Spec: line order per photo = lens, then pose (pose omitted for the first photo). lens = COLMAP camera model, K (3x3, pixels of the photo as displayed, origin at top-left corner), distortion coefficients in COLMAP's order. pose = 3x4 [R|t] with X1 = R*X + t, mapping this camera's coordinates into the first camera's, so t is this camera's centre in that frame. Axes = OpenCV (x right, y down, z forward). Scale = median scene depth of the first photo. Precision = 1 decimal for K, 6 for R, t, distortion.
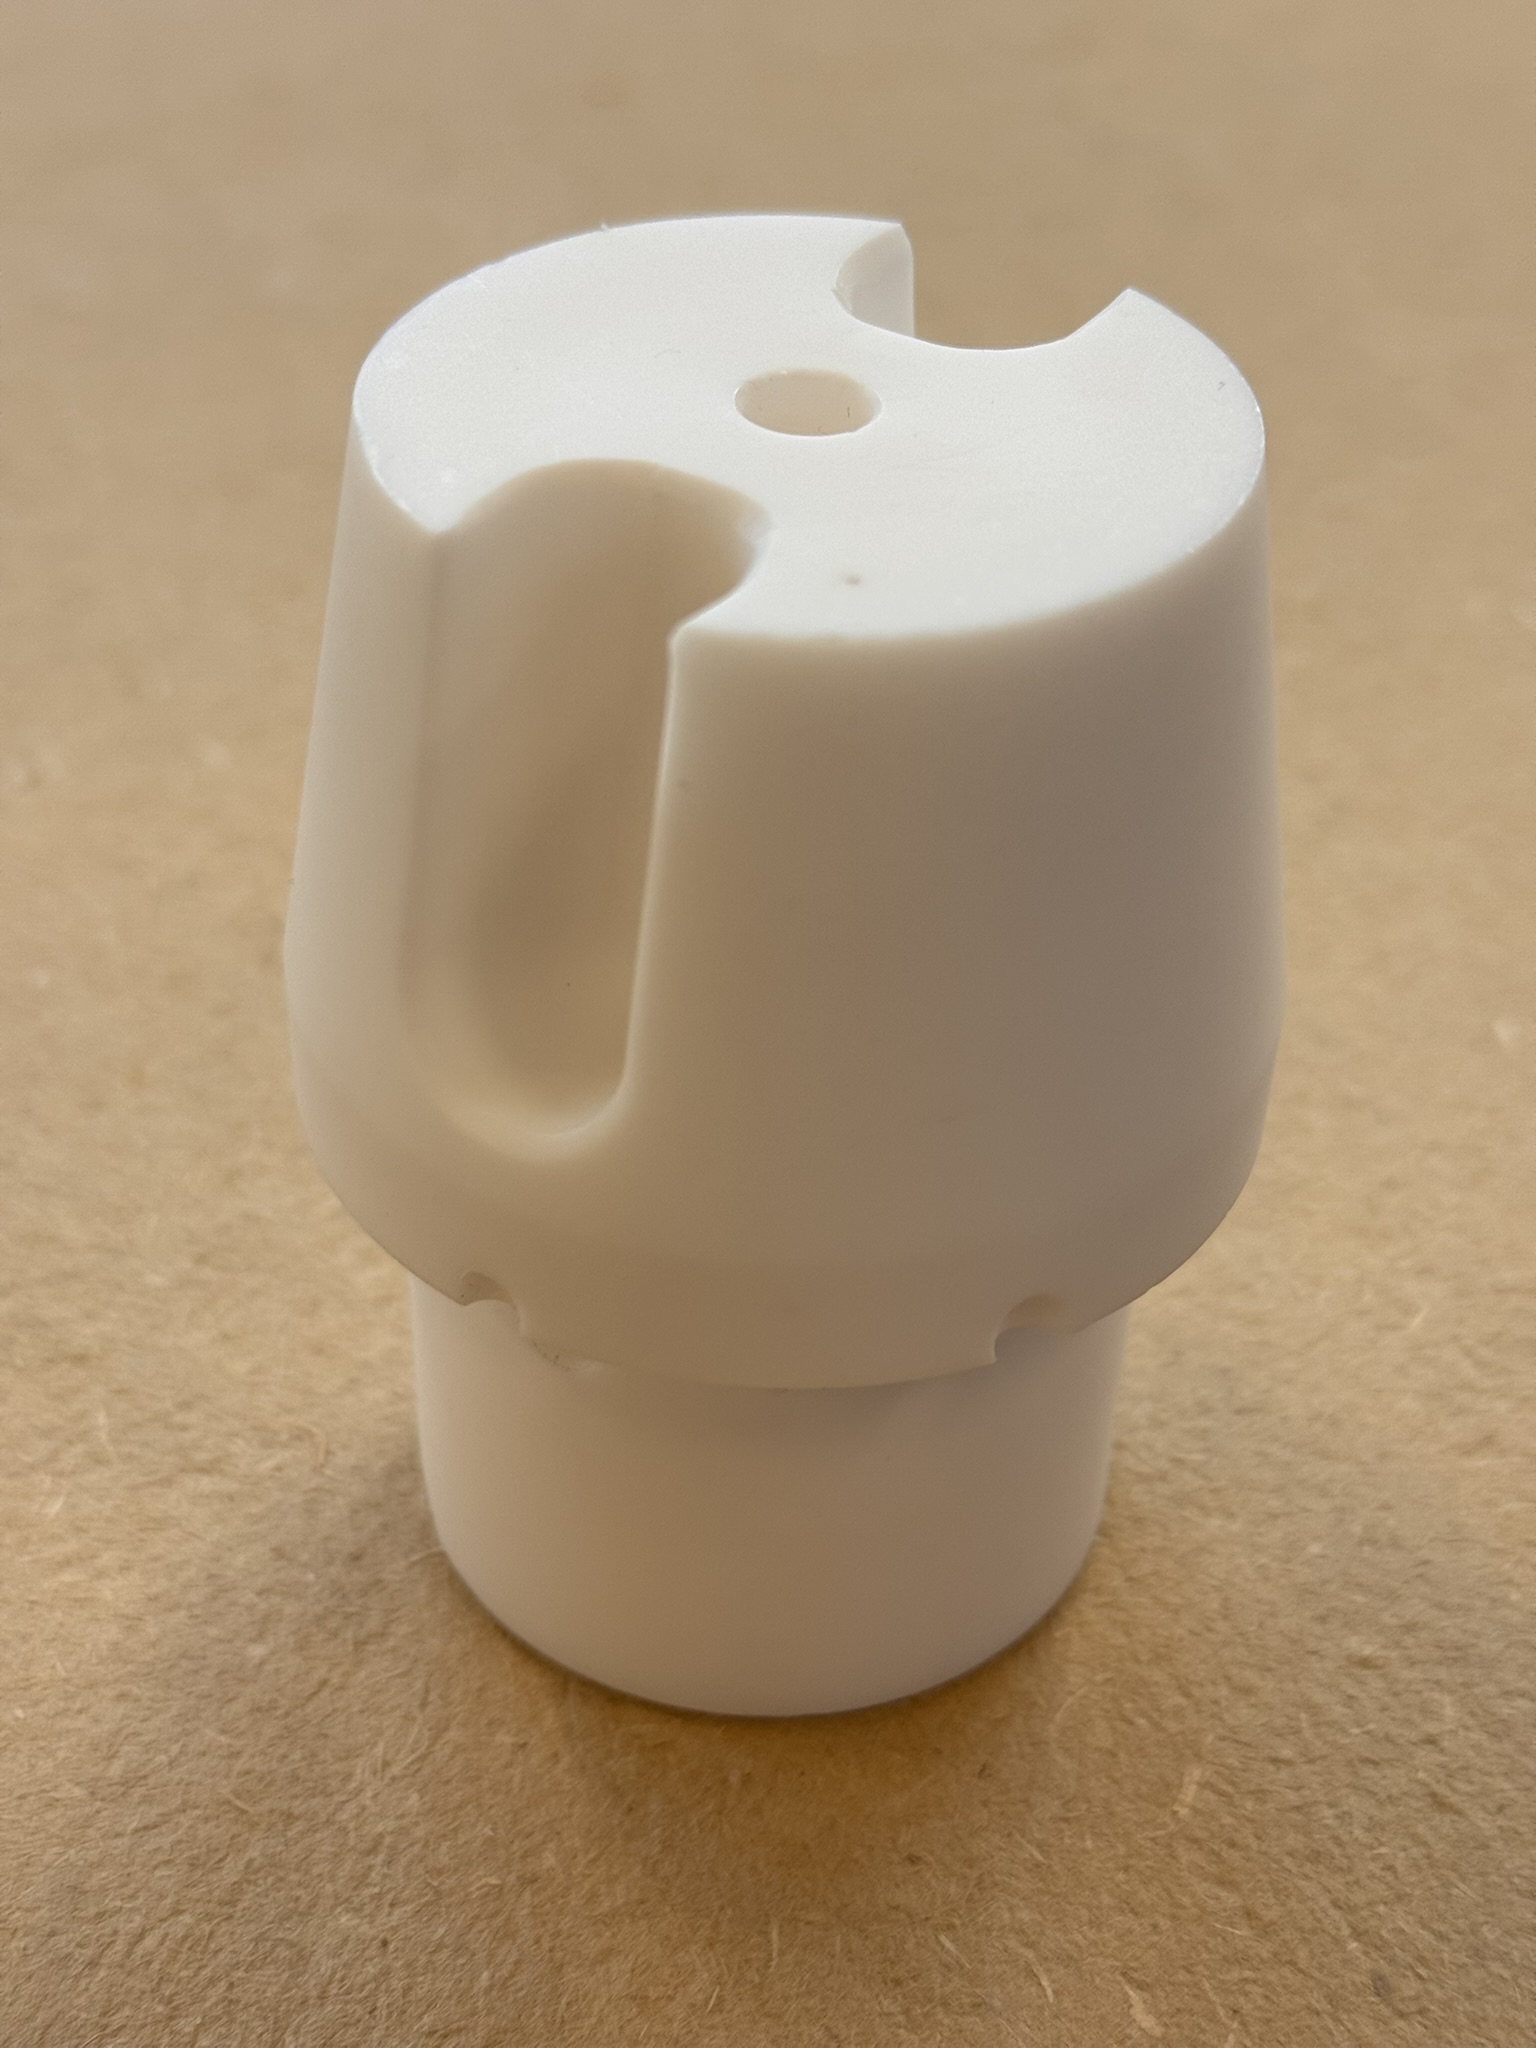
lens RADIAL K [[2855.4, 0, 769.8], [0, 2855.4, 1105.5], [0, 0, 1]] dist [0.126486, 0.000000]
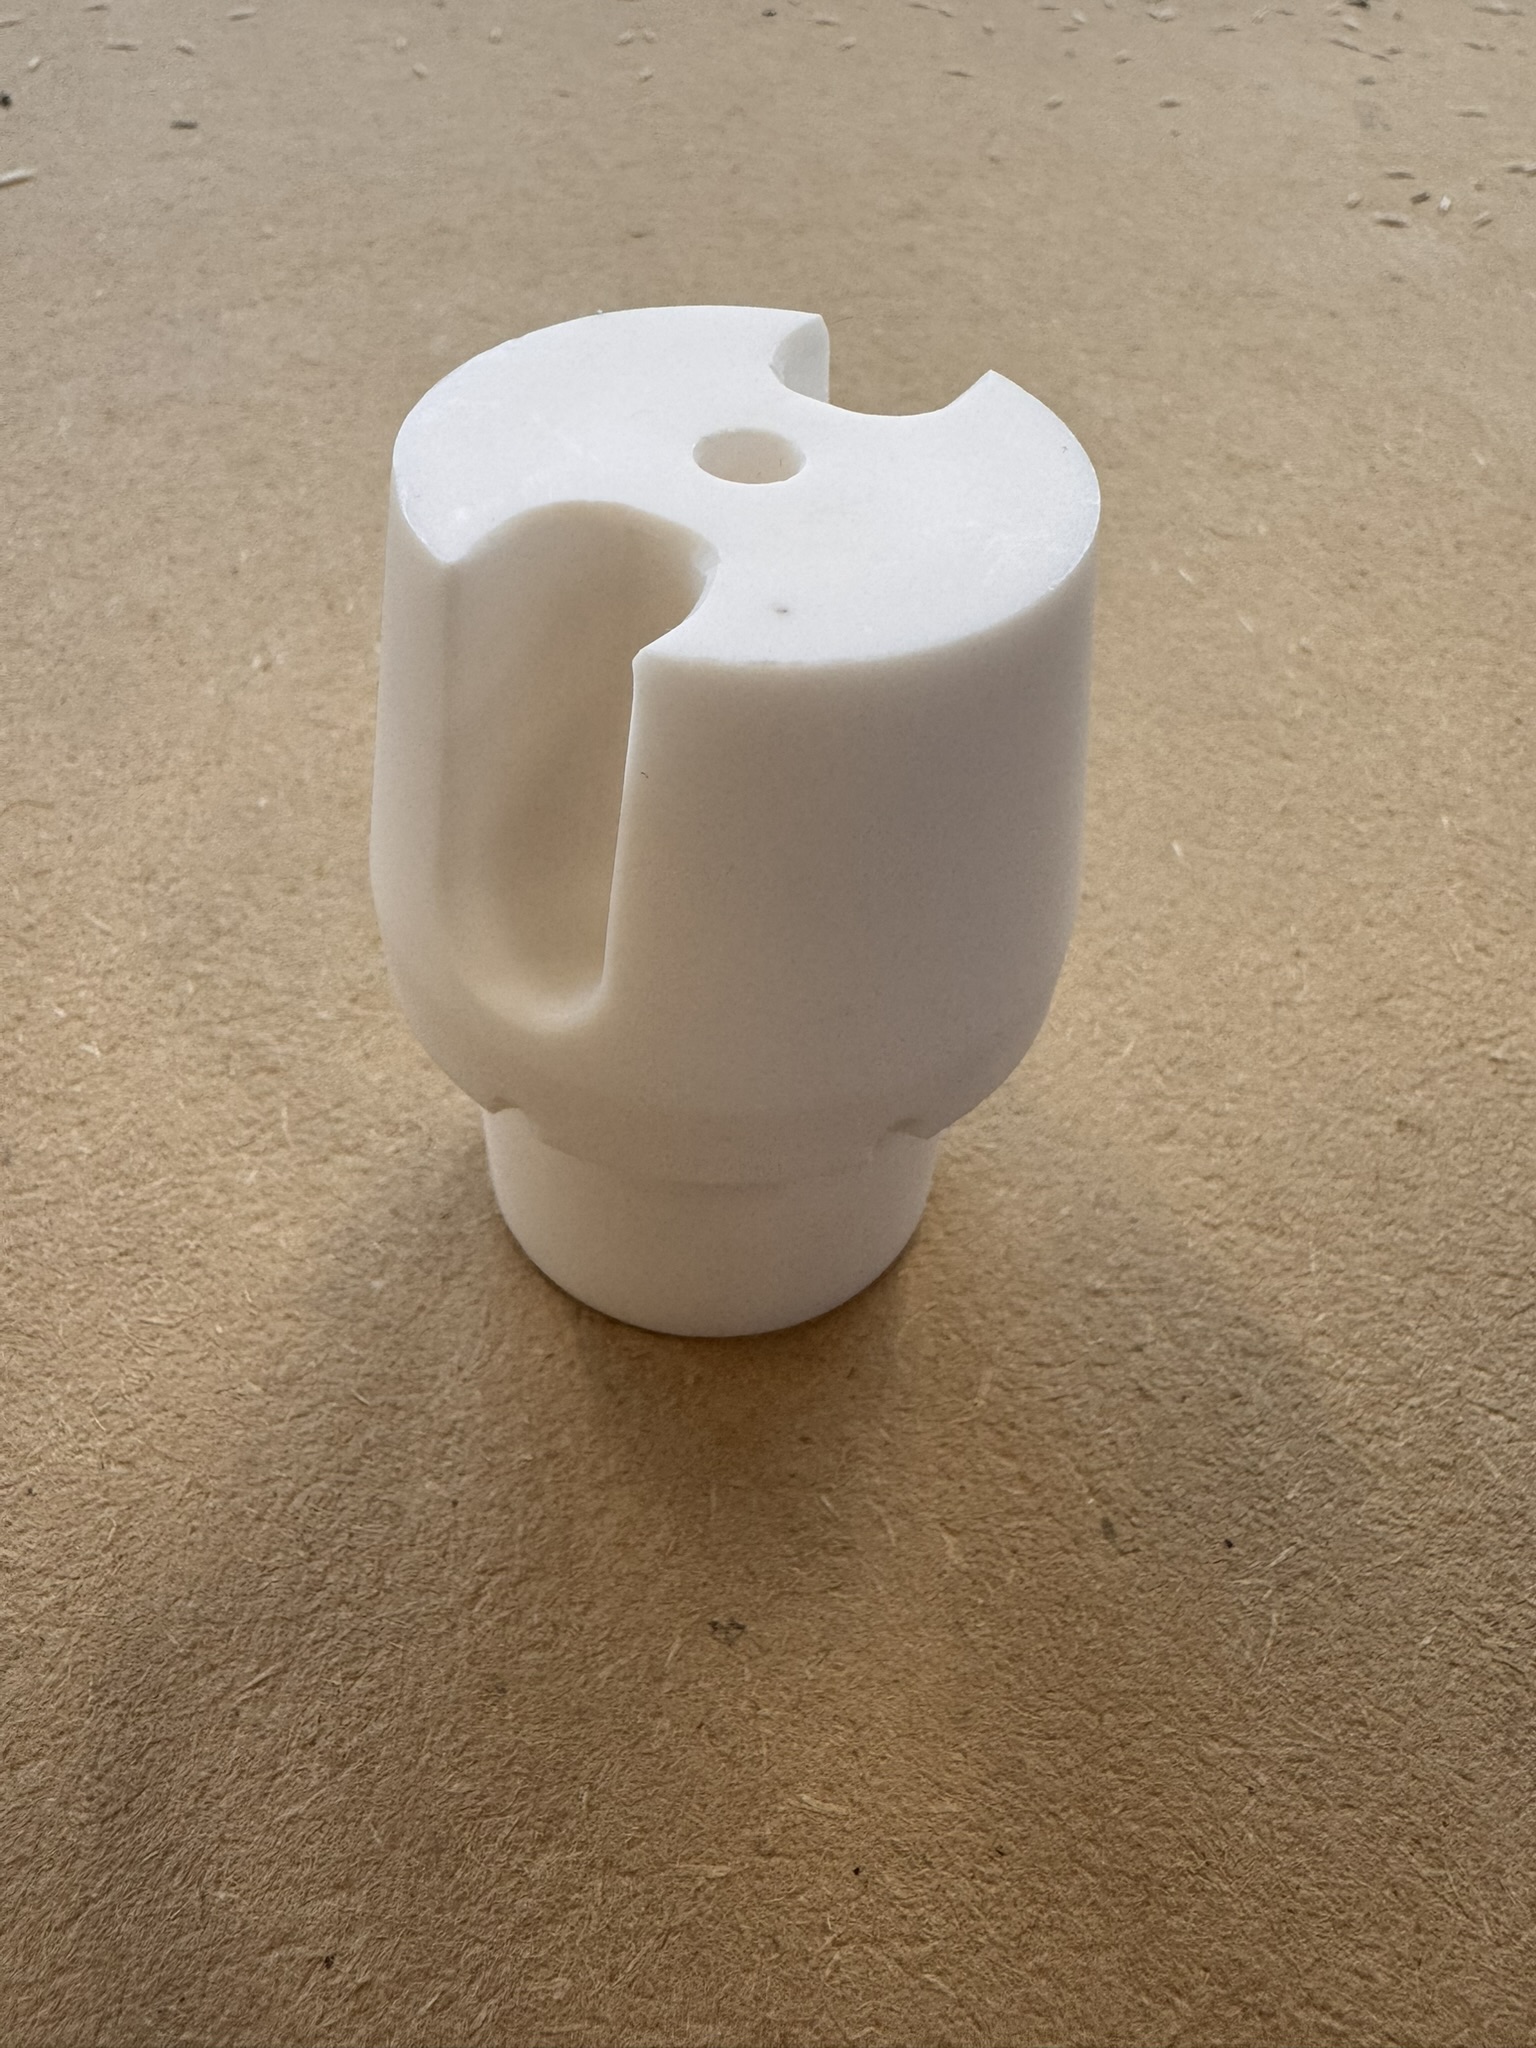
lens RADIAL K [[1417.1, 0, 760.4], [0, 1417.1, 956.0], [0, 0, 1]] dist [0.014717, 0.022090]
pose [[0.999666, 0.013160, 0.022257, 0.005647], [-0.015878, 0.991808, 0.126744, -0.084164], [-0.020407, -0.127055, 0.991686, 0.277819]]
